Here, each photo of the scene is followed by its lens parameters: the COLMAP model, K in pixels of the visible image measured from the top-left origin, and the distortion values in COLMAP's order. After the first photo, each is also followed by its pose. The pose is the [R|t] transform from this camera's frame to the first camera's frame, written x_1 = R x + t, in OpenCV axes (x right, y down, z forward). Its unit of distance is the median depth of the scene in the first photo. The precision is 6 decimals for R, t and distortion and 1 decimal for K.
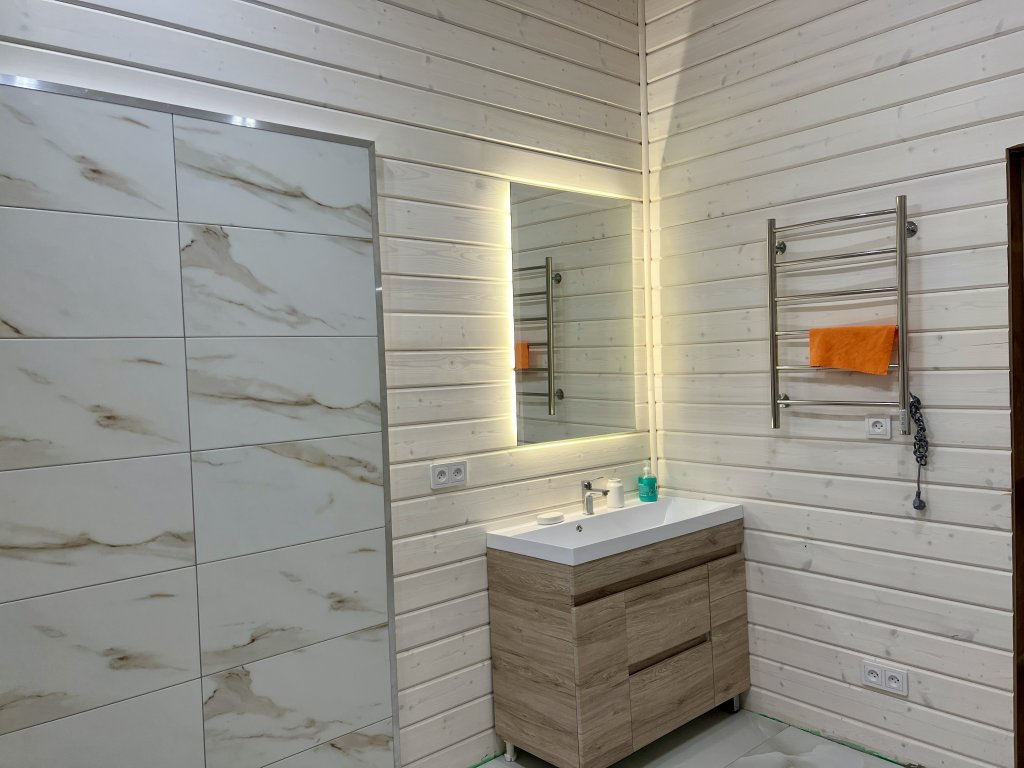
lens RADIAL K [[772.4, 0, 509.3], [0, 772.4, 388.4], [0, 0, 1]] dist [0.111833, -0.139403]
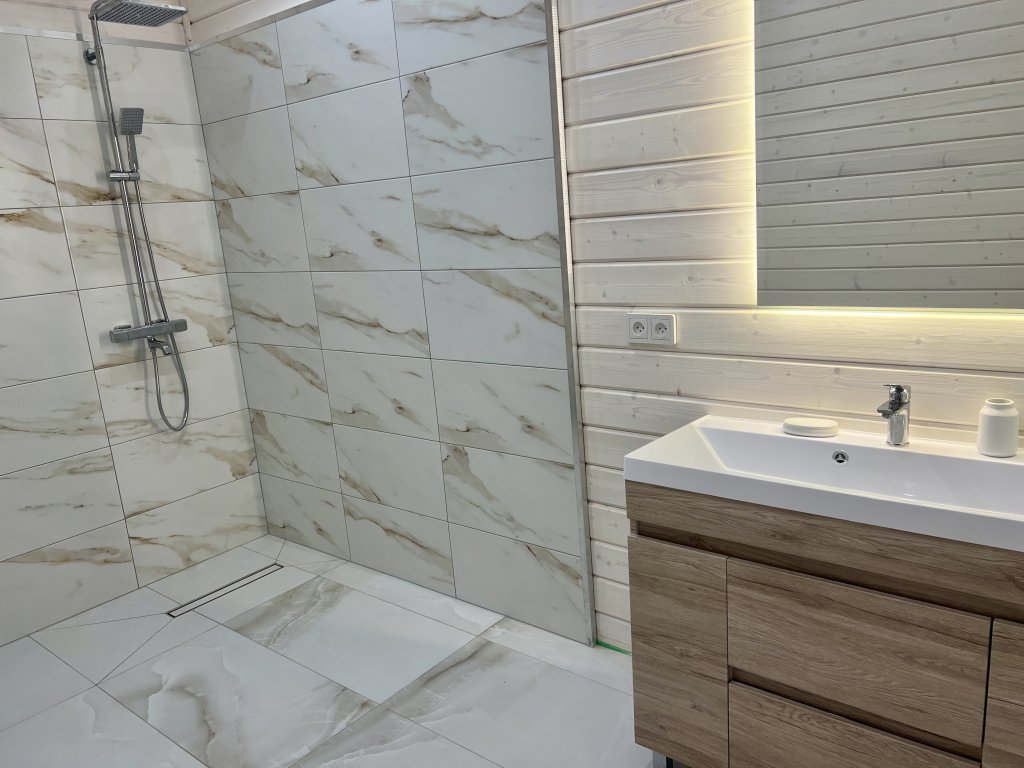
lens RADIAL K [[772.4, 0, 509.3], [0, 772.4, 388.4], [0, 0, 1]] dist [0.111833, -0.139403]
pose [[0.169136, 0.241773, -0.955478, 0.737261], [0.035506, 0.967321, 0.251055, -0.038158], [0.984953, -0.076387, 0.155025, 0.794396]]
